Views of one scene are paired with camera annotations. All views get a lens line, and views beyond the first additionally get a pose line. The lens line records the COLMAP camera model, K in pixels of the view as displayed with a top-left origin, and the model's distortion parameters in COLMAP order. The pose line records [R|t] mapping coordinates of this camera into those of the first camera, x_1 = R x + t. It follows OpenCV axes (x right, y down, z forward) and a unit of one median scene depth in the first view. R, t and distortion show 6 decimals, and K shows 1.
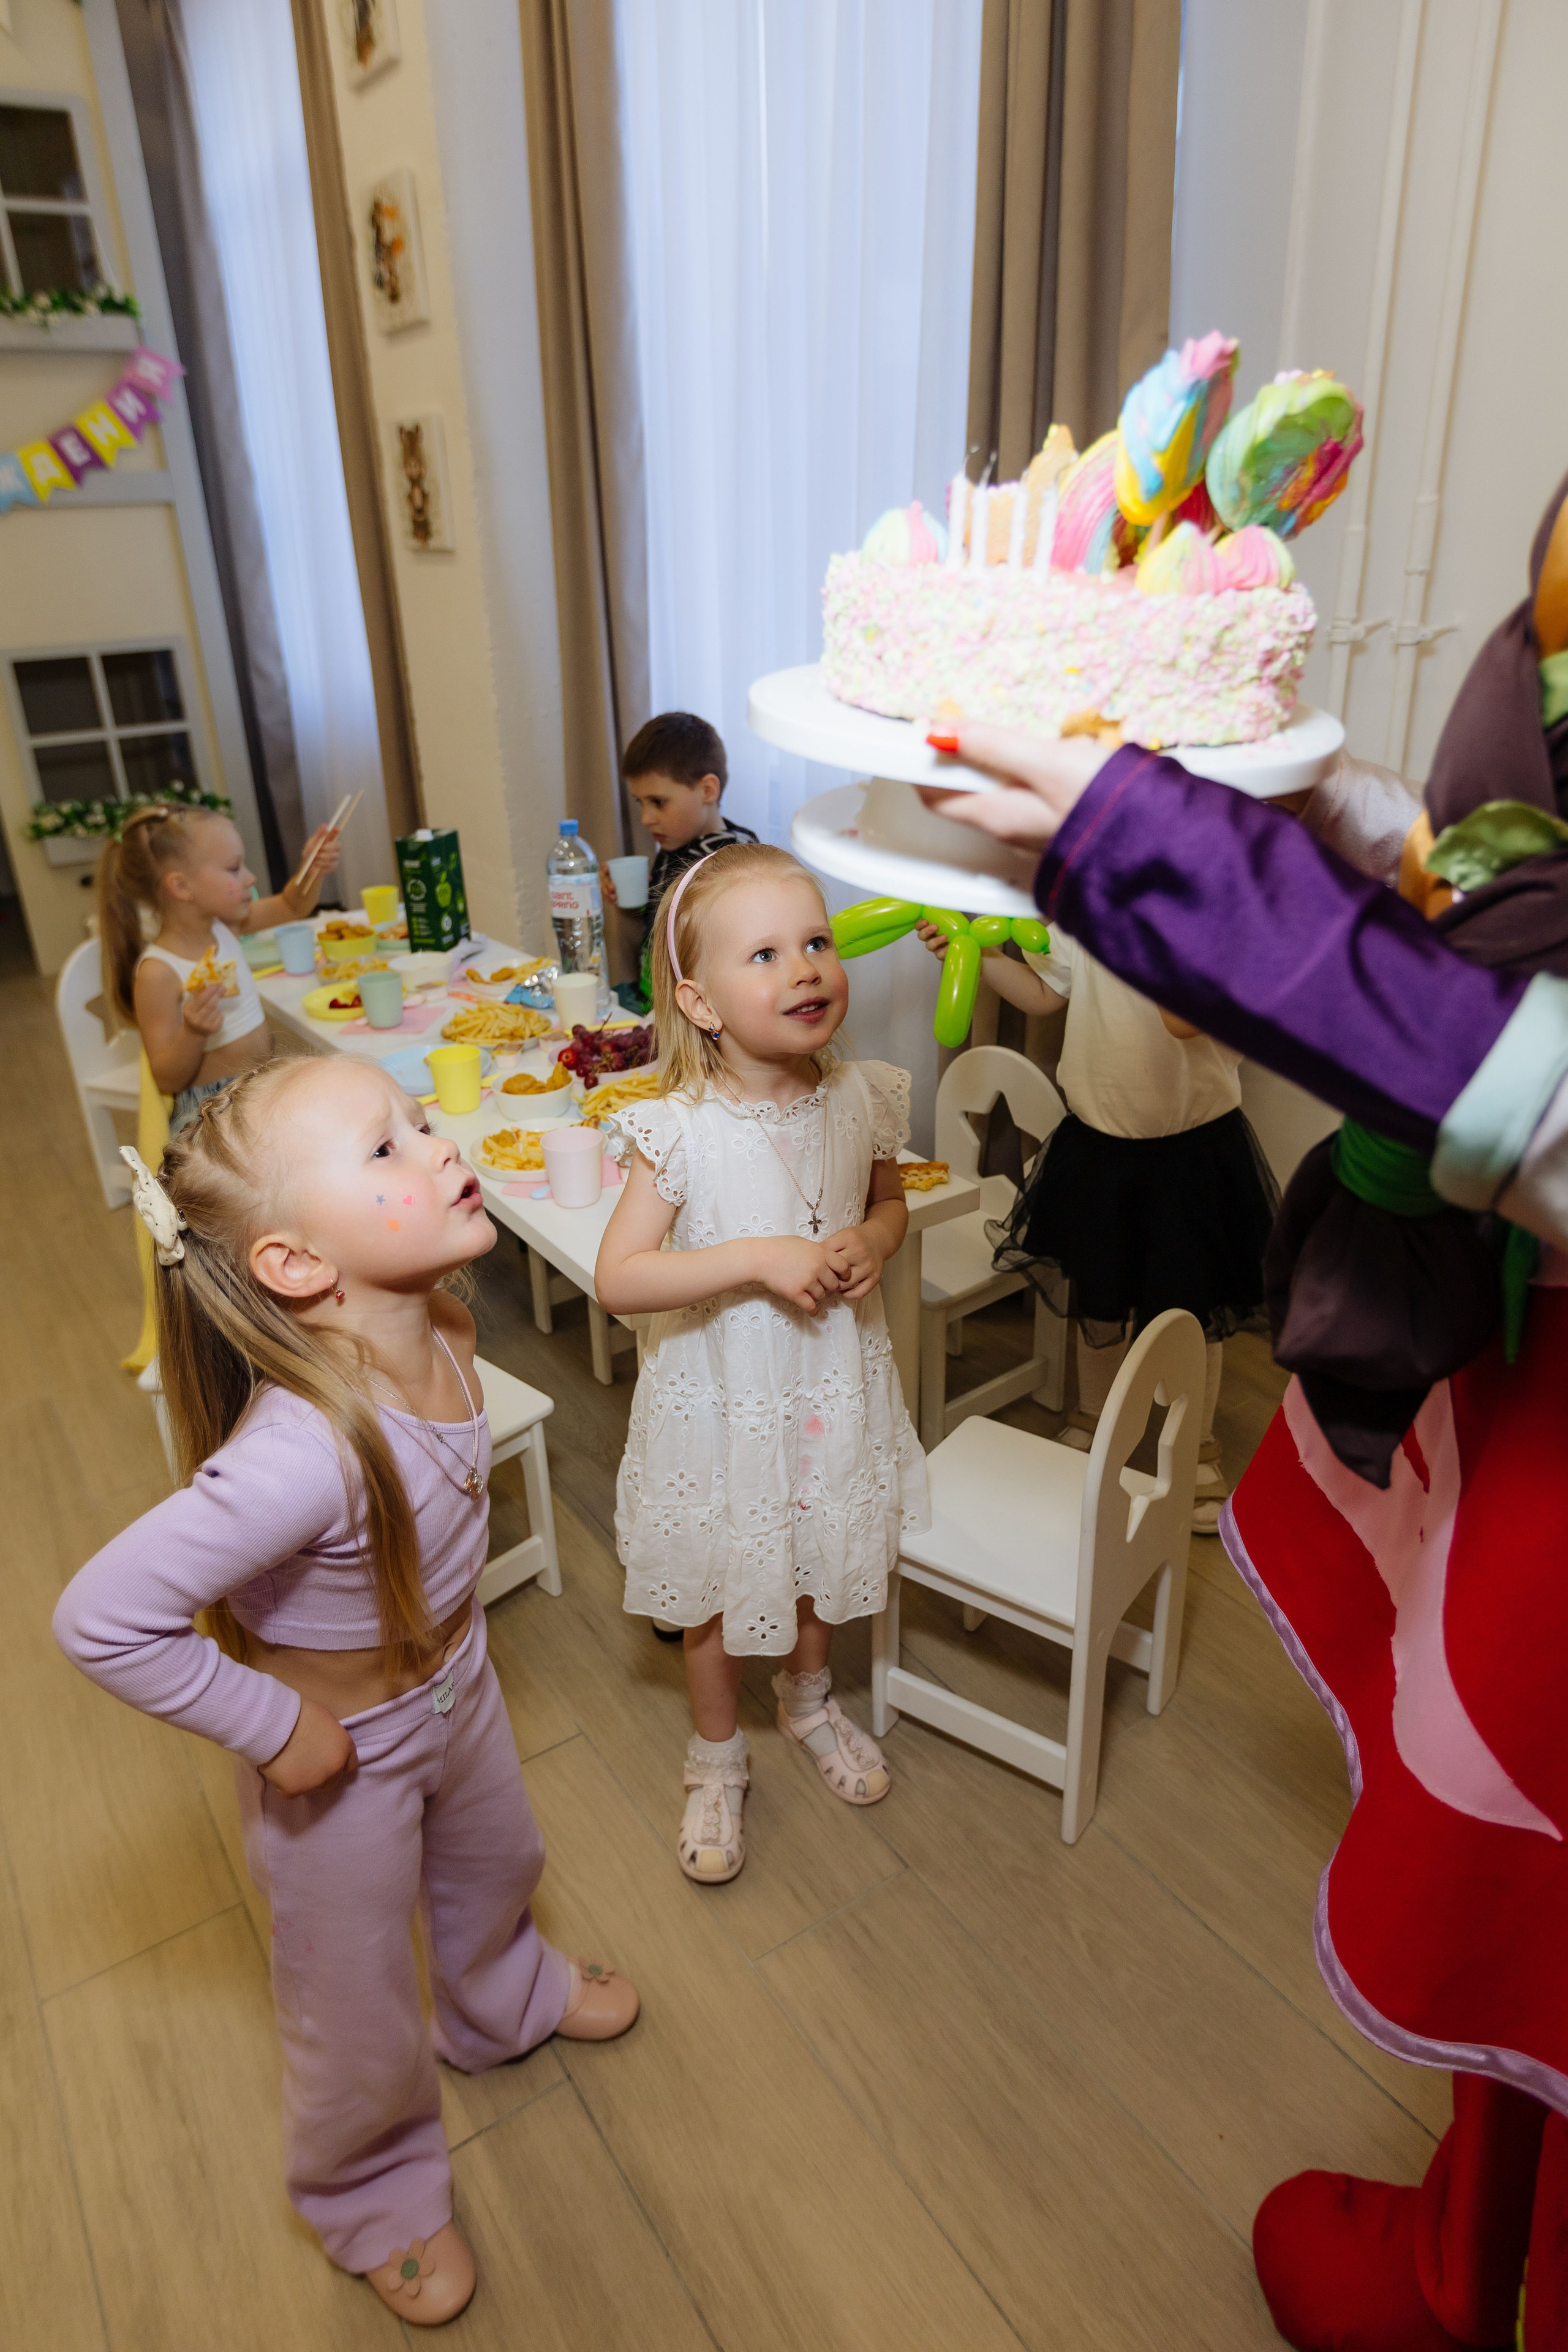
lens RADIAL K [[1533.1, 0, 773.9], [0, 1533.1, 1170.2], [0, 0, 1]] dist [-0.001836, 0.001028]
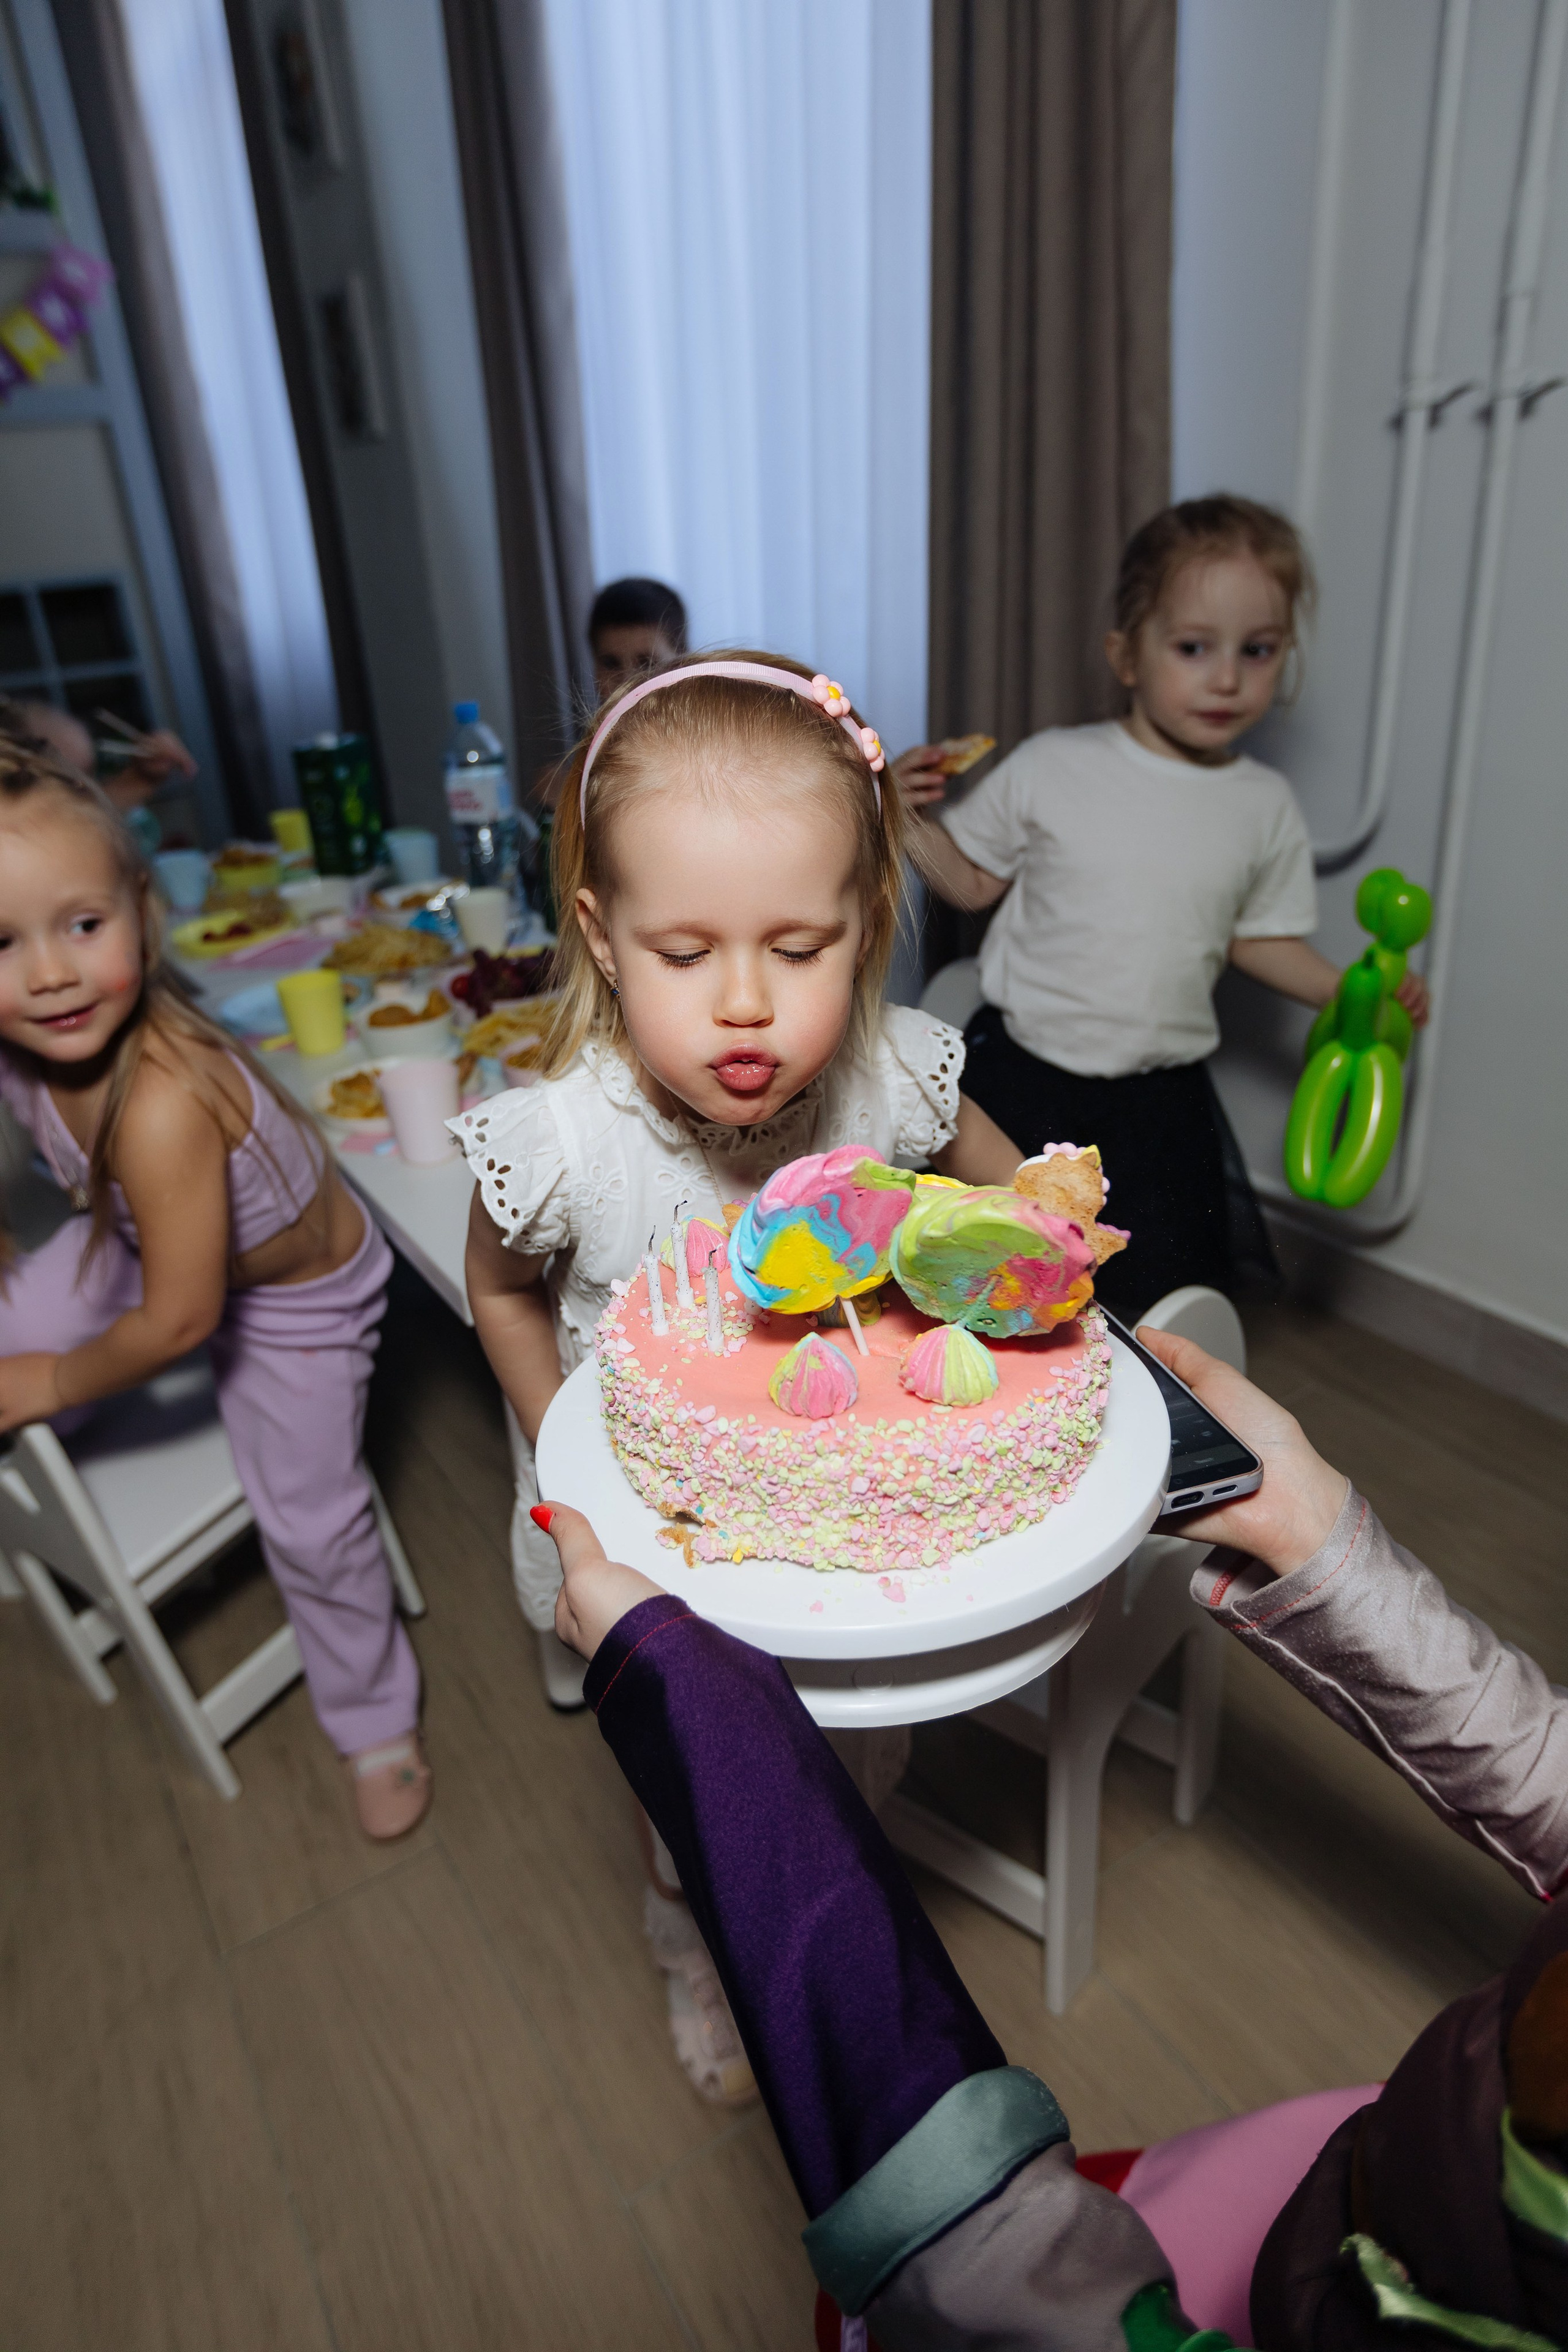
lens RADIAL K [[1518.7, 0, 777.0], [0, 1518.7, 1165.3], [0, 0, 1]] dist [-0.004865, -0.000660]
pose [[0.999256, -0.019129, -0.033476, 0.056912], [0.019524, 0.999743, 0.011518, 0.015265], [0.033247, -0.012163, 0.999373, 0.187761]]
